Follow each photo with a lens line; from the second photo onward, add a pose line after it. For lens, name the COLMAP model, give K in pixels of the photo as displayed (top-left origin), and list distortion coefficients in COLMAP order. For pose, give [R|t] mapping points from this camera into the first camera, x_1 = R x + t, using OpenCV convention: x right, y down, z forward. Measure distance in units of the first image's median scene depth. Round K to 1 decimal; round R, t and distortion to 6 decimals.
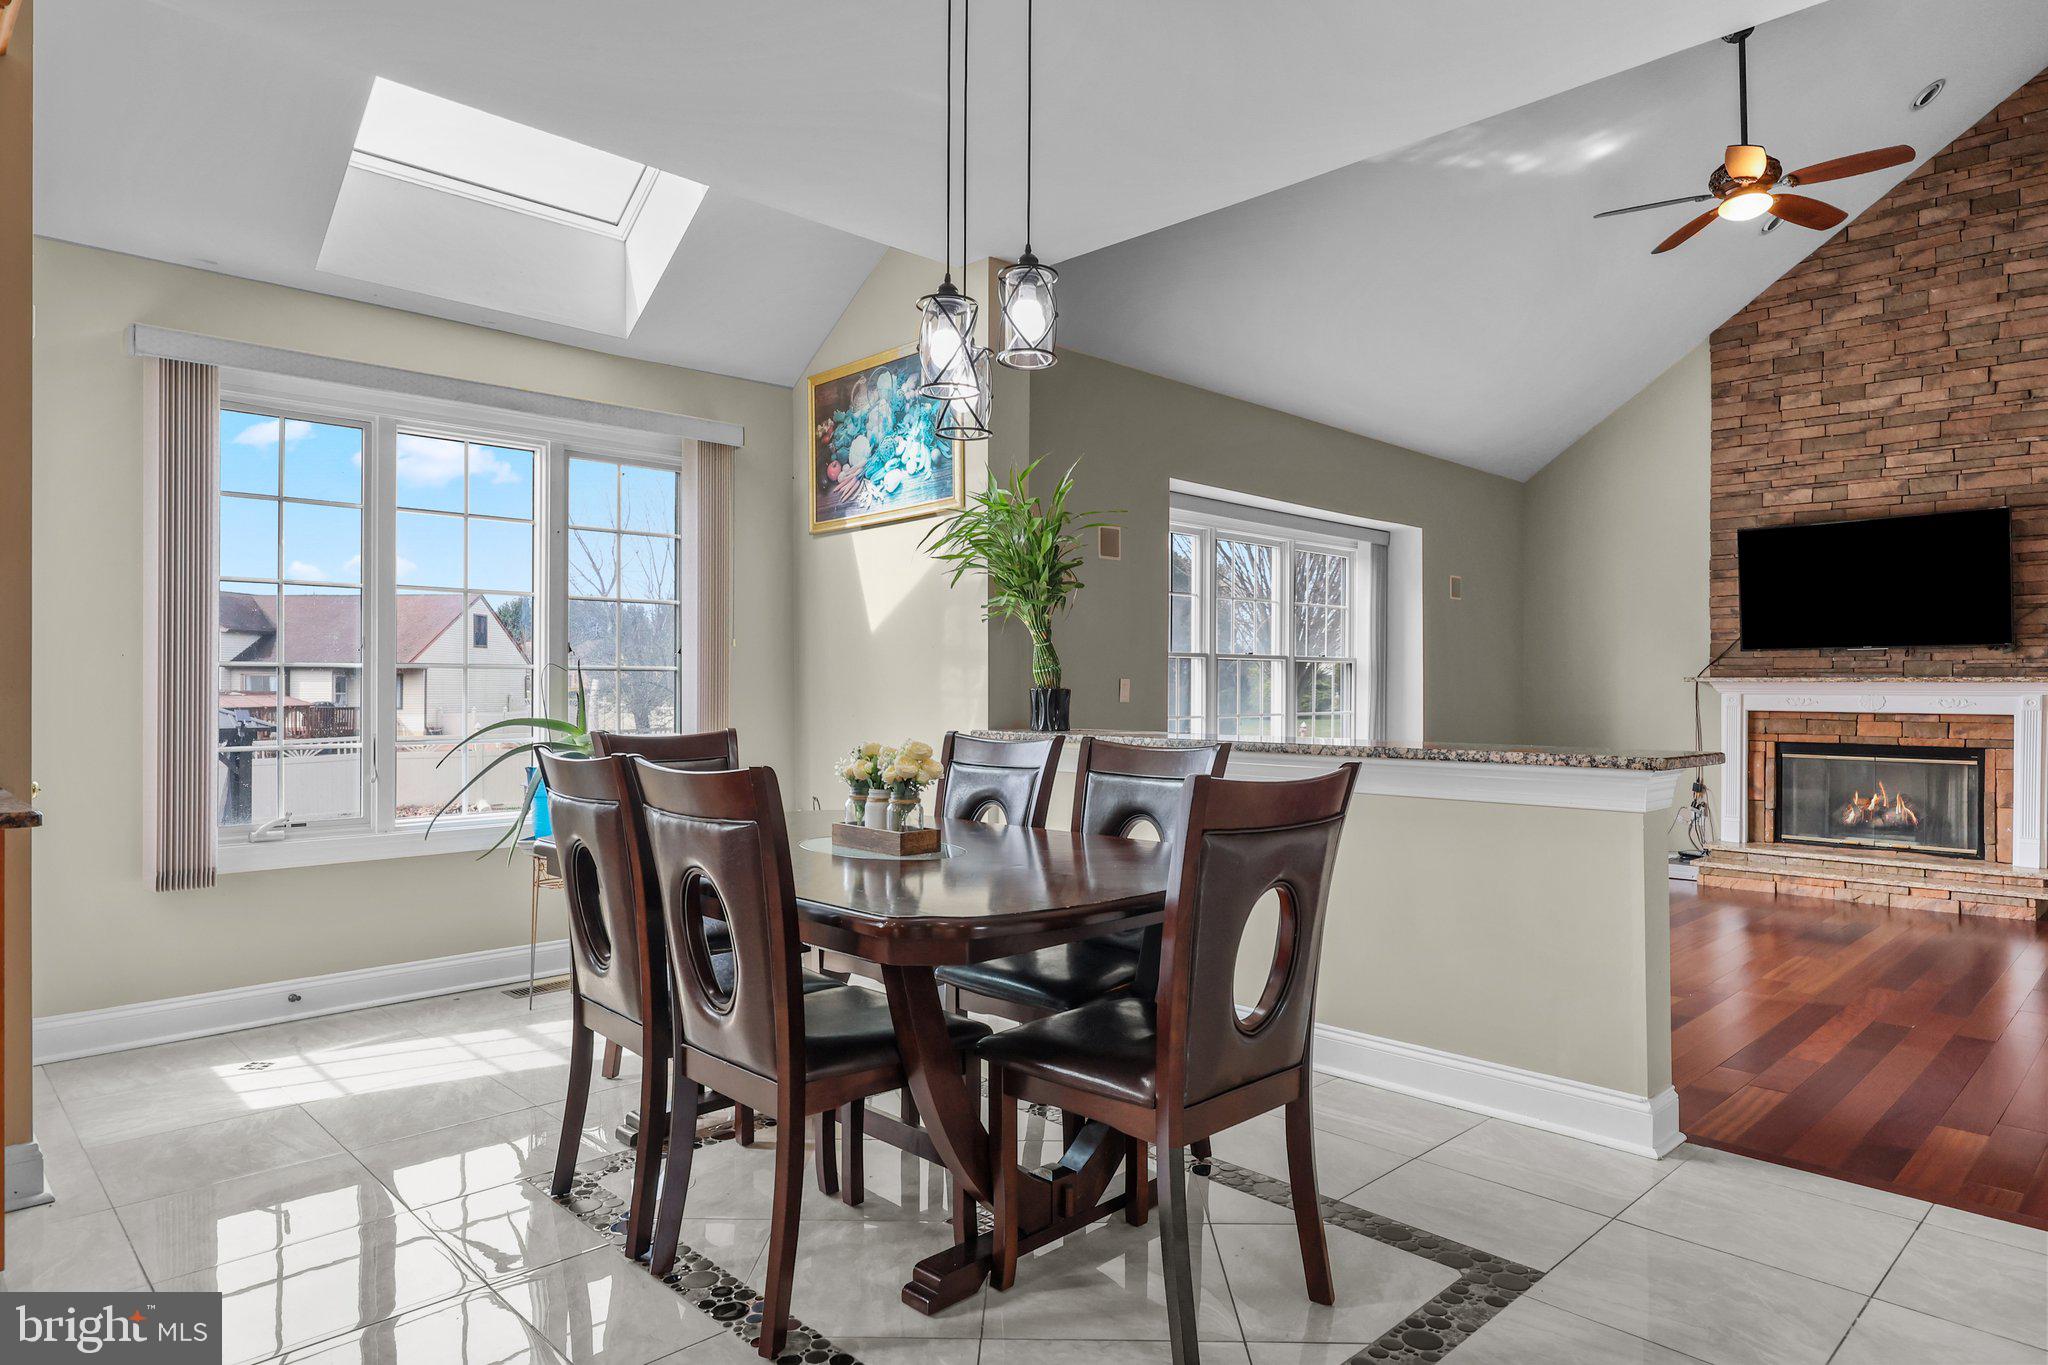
lens RADIAL K [[1210.6, 0, 1028.3], [0, 1210.6, 681.6], [0, 0, 1]] dist [0.002347, 0.001369]
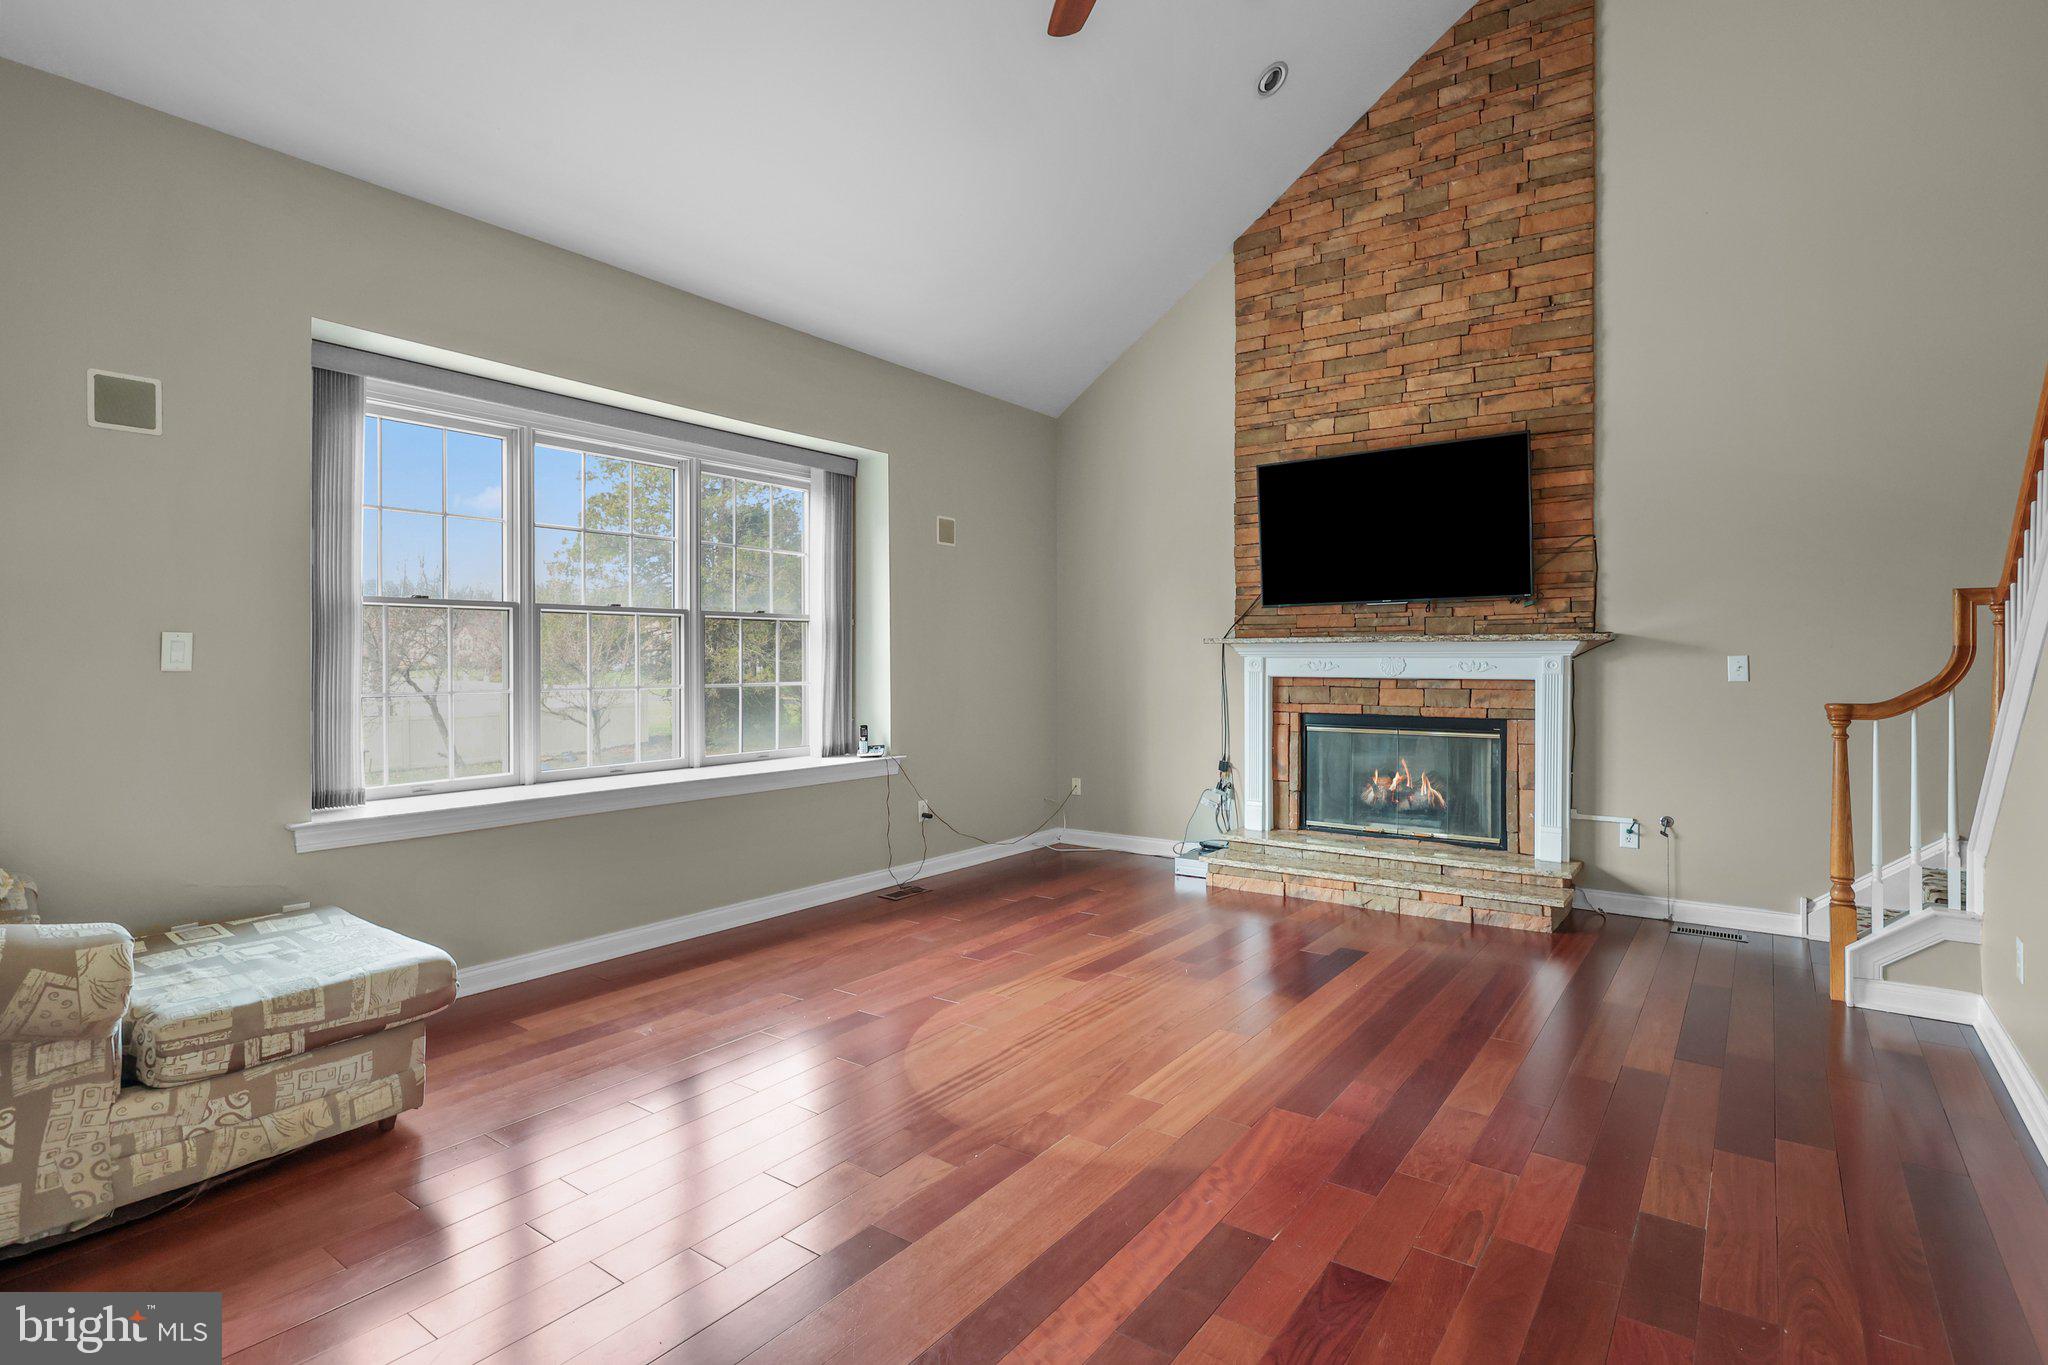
lens RADIAL K [[1020.8, 0, 1038.4], [0, 1020.8, 654.0], [0, 0, 1]] dist [0.008167, -0.000049]
pose [[0.985688, -0.004401, 0.168523, 0.338113], [0.004715, 0.999988, -0.001464, 0.008766], [-0.168514, 0.002237, 0.985697, 0.342757]]
